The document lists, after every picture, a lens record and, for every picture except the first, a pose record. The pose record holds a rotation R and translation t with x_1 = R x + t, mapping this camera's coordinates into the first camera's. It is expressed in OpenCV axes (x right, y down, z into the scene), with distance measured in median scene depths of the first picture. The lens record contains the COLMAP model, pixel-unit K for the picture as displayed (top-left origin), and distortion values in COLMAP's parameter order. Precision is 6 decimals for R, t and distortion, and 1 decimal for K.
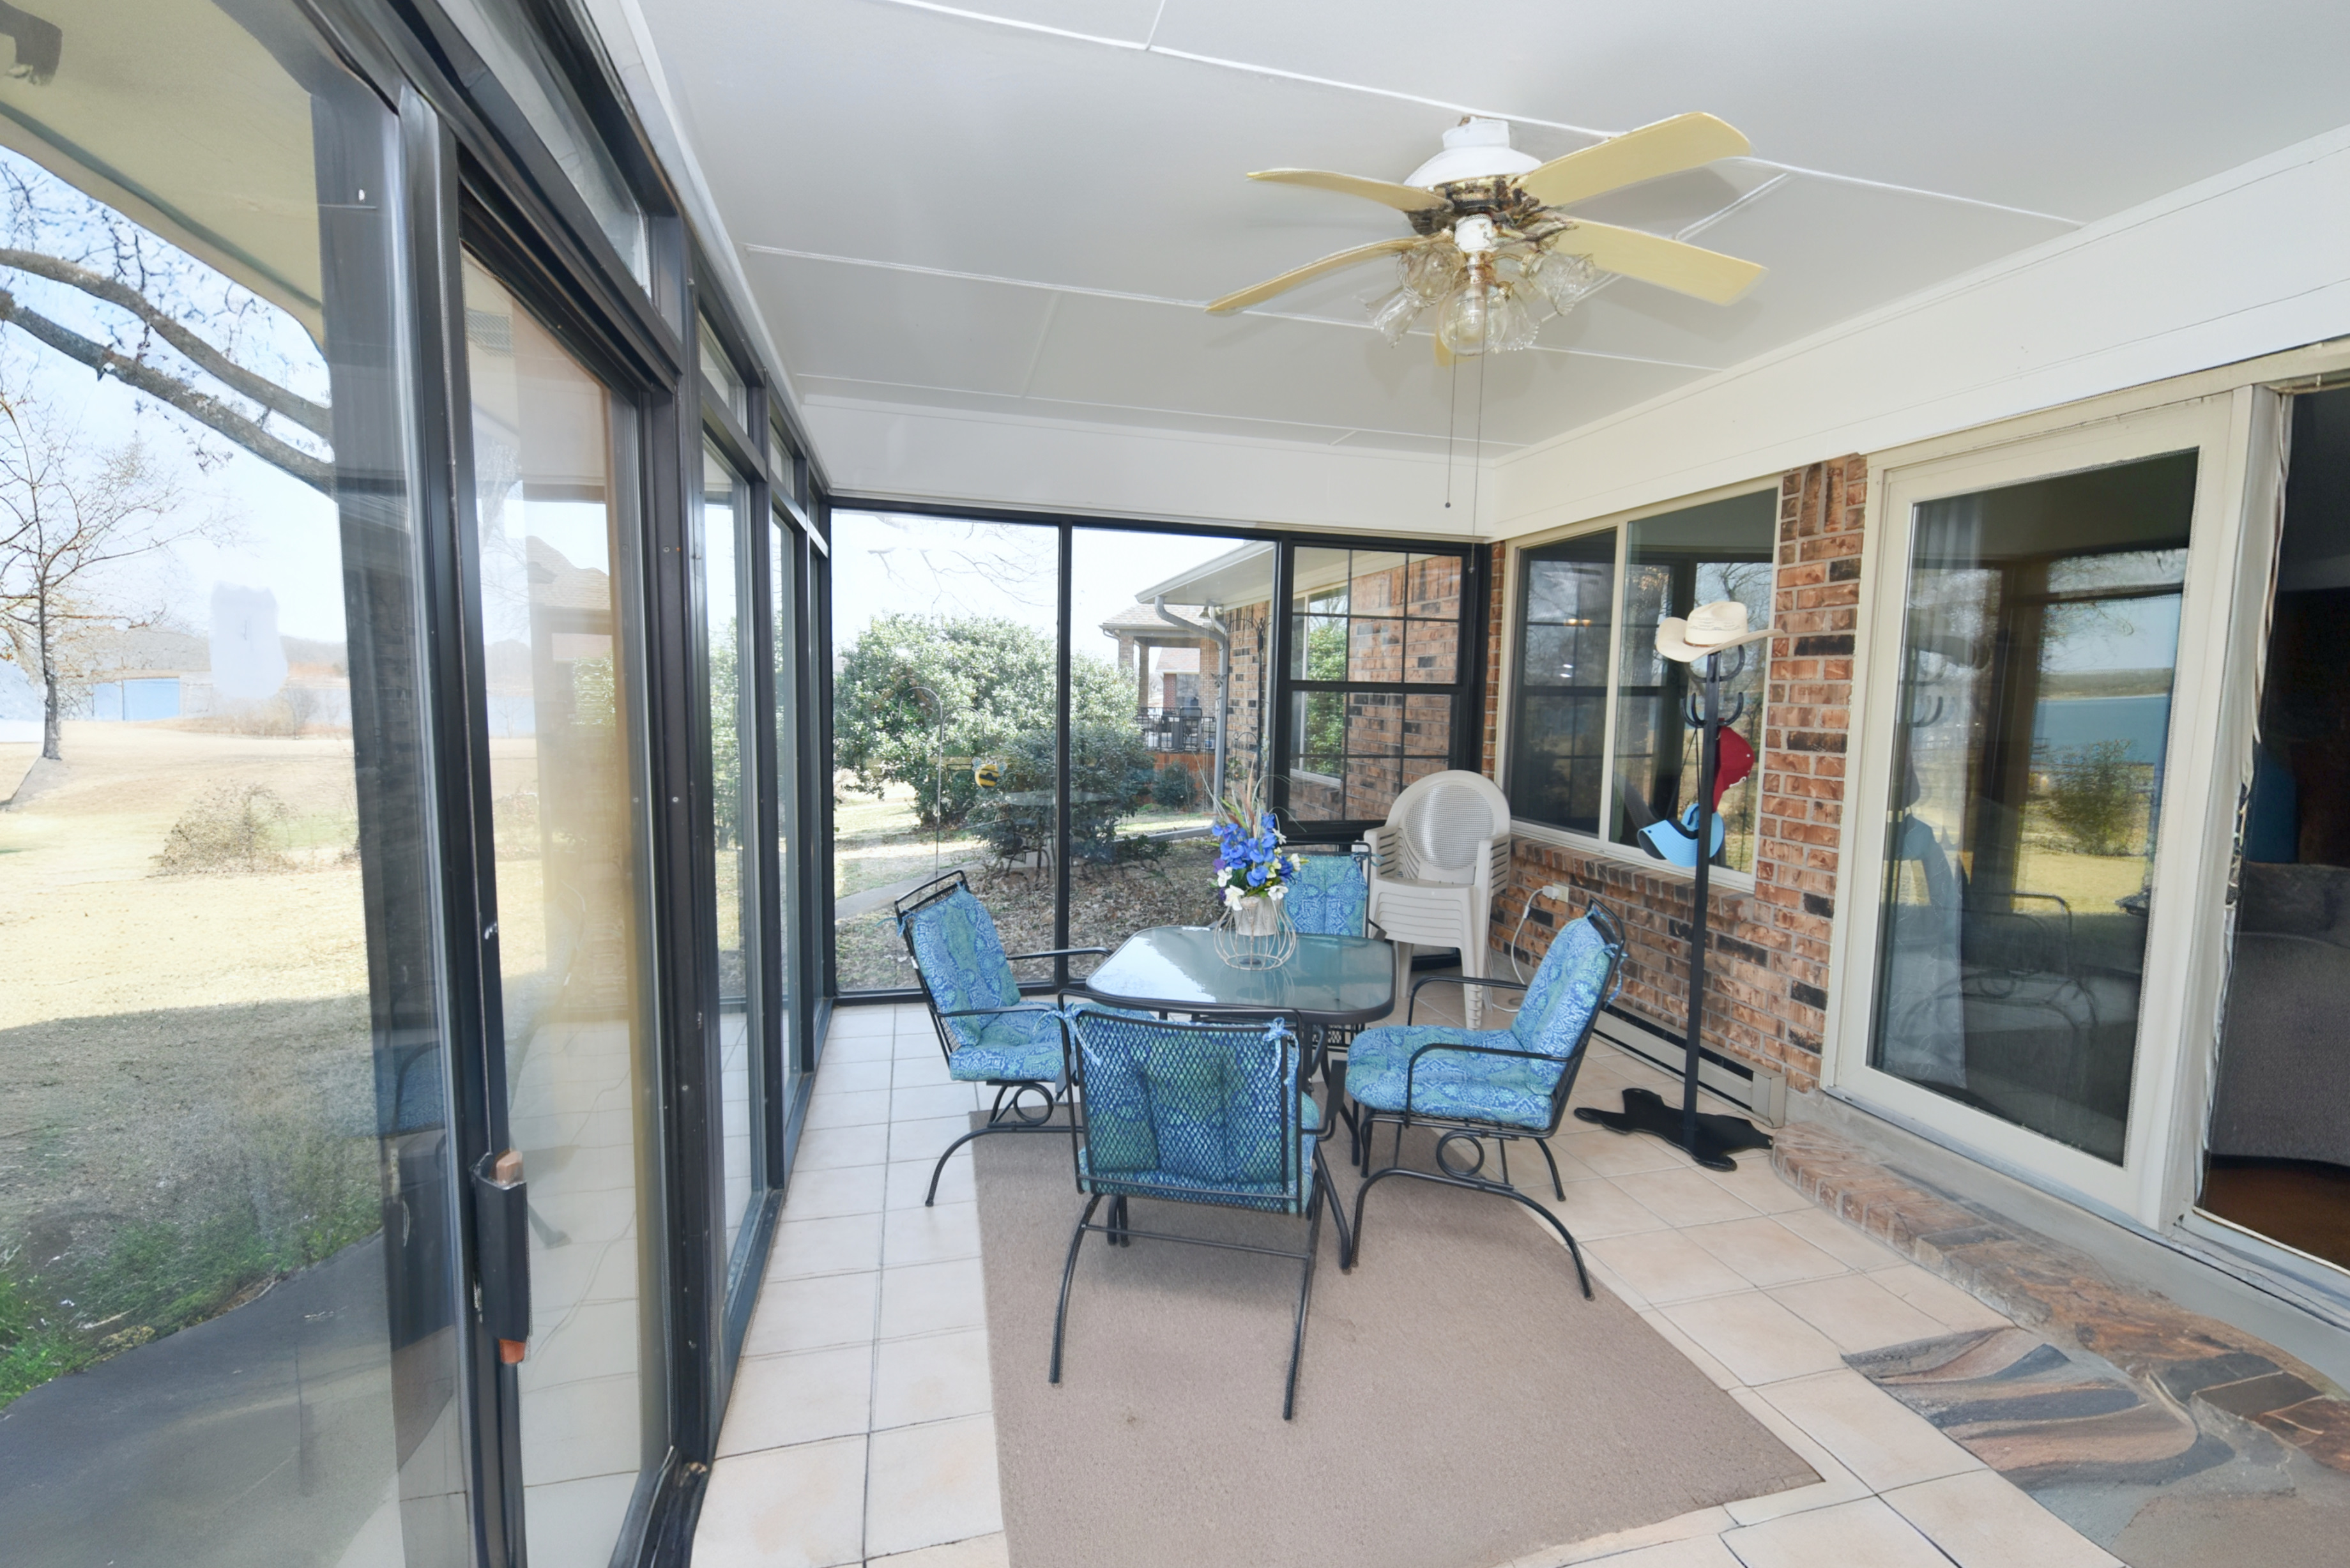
lens RADIAL K [[1026.9, 0, 1186.2], [0, 1026.9, 794.3], [0, 0, 1]] dist [-0.000146, 0.000043]
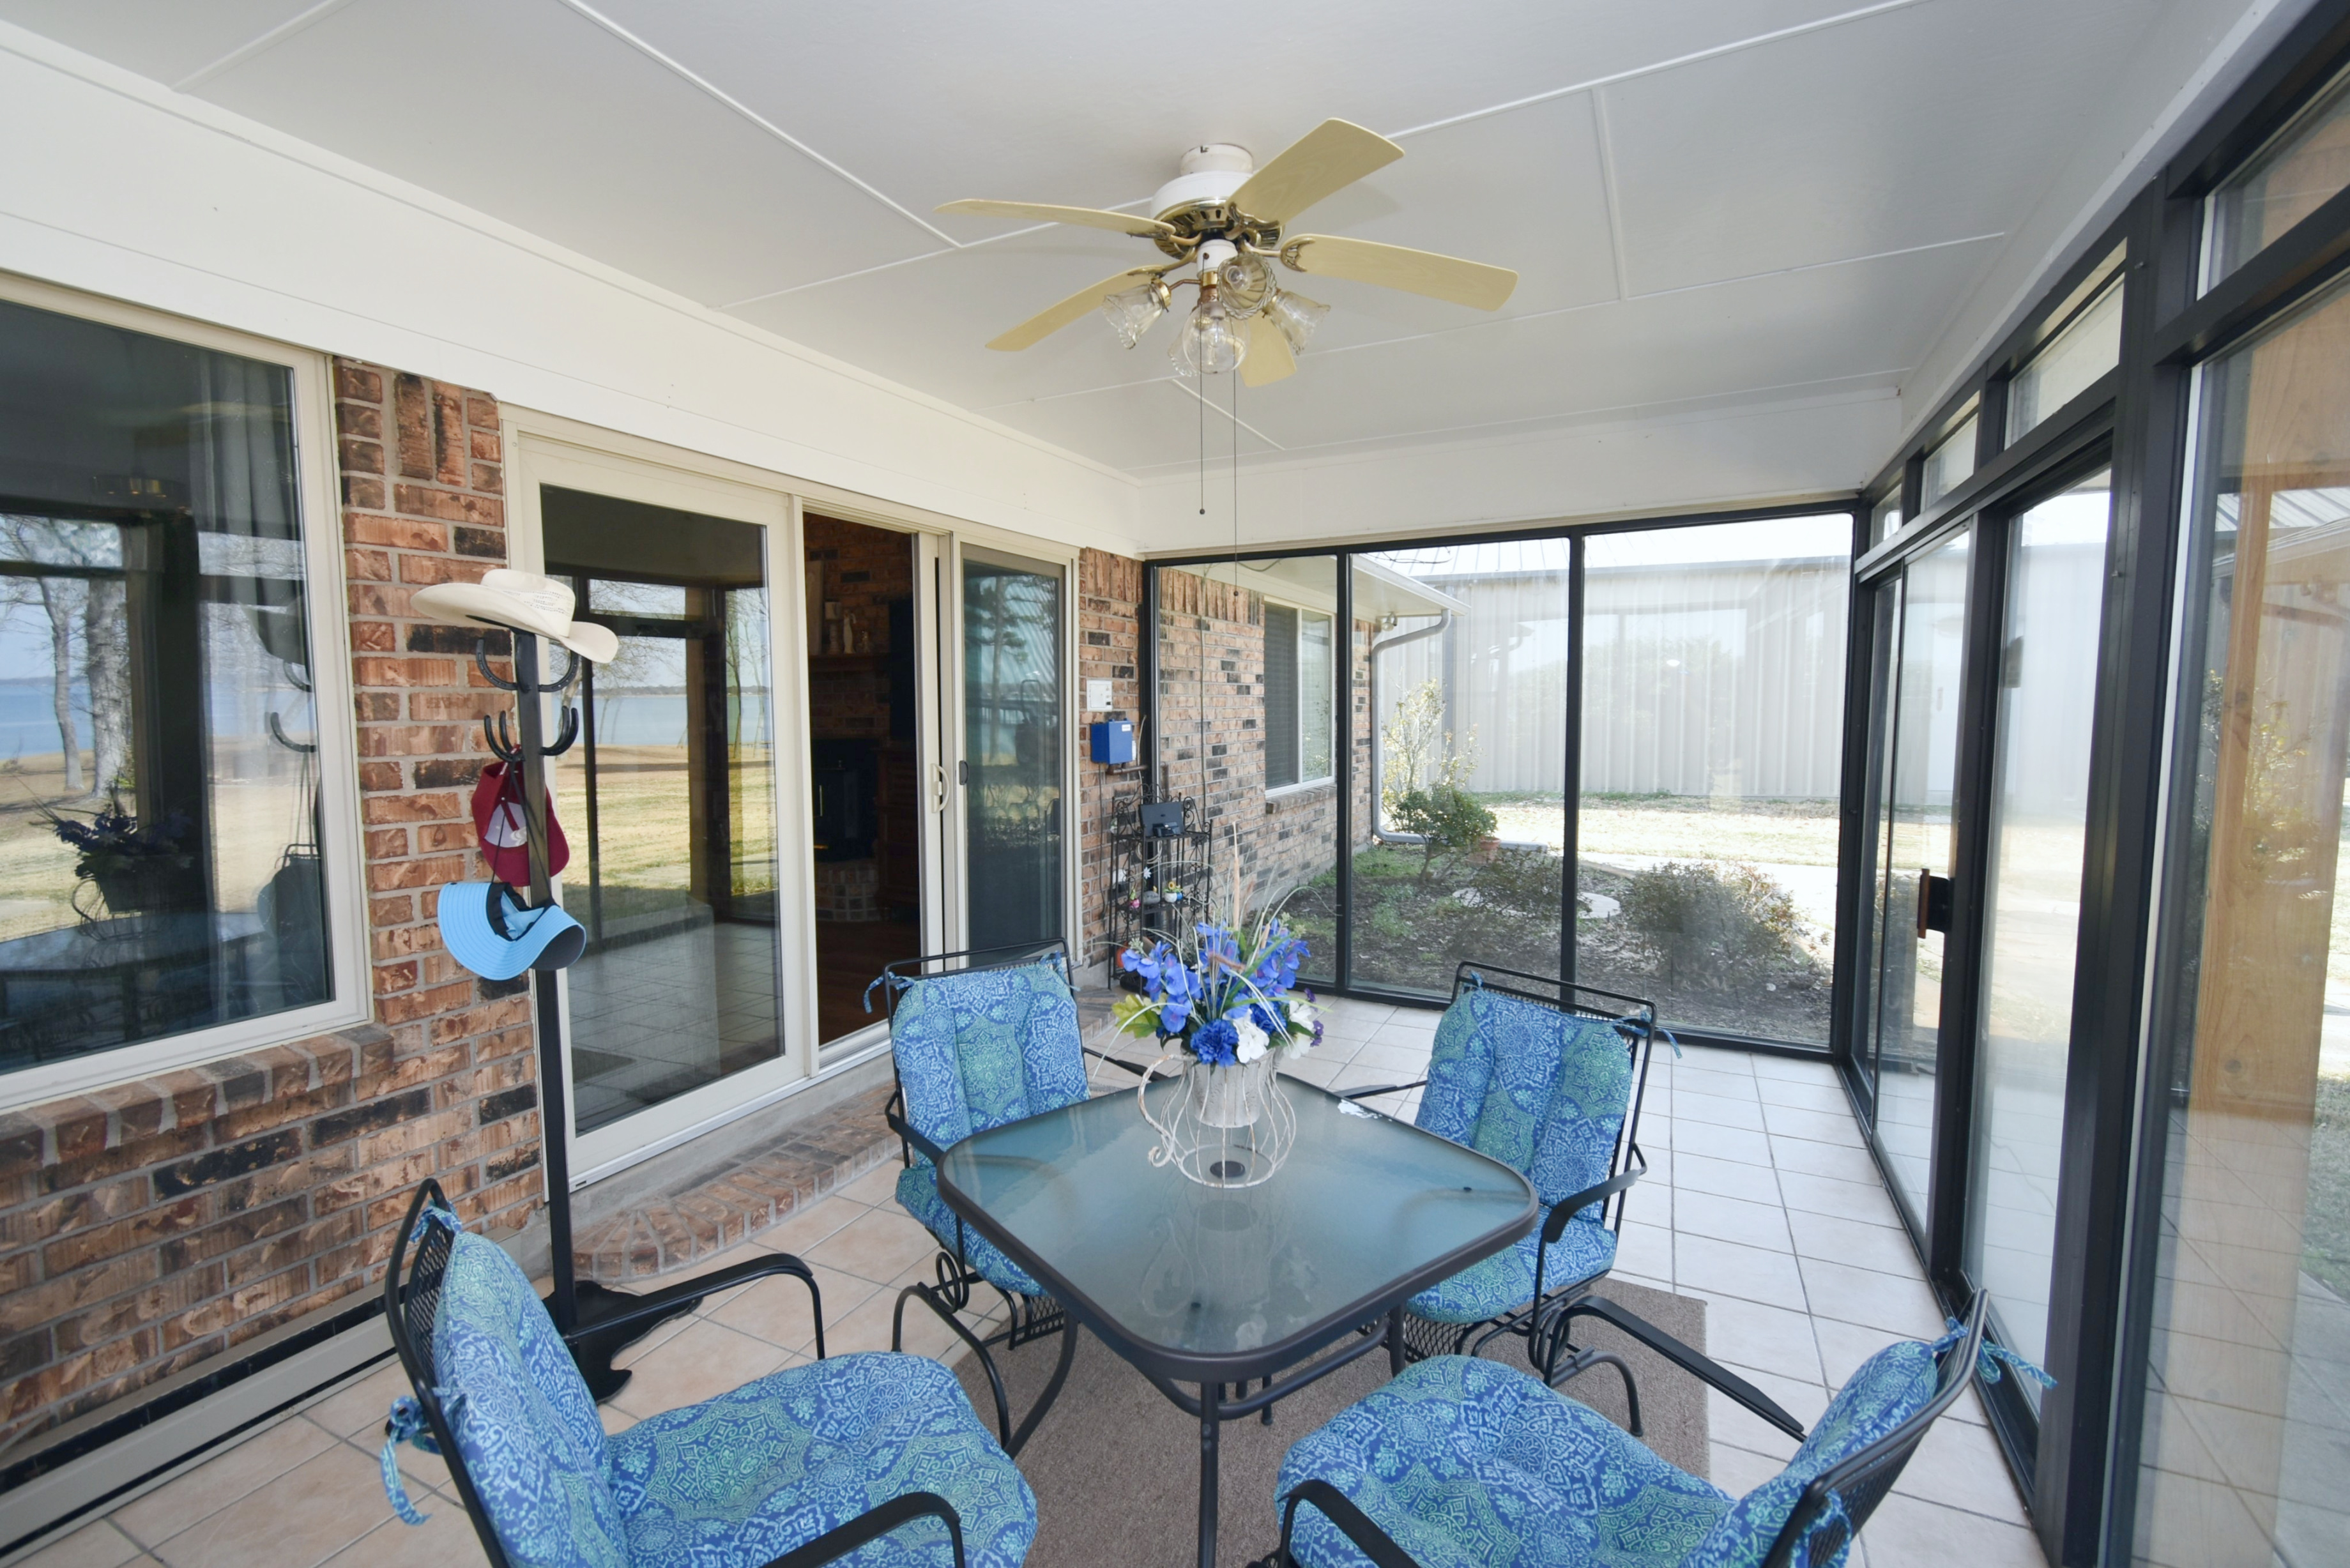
lens RADIAL K [[1031.4, 0, 1169.6], [0, 1031.4, 766.2], [0, 0, 1]] dist [0.002362, 0.000760]
pose [[-0.758046, -0.065710, 0.648883, -0.234818], [0.049661, 0.986208, 0.157885, -0.142007], [-0.650308, 0.151908, -0.744327, 1.186998]]
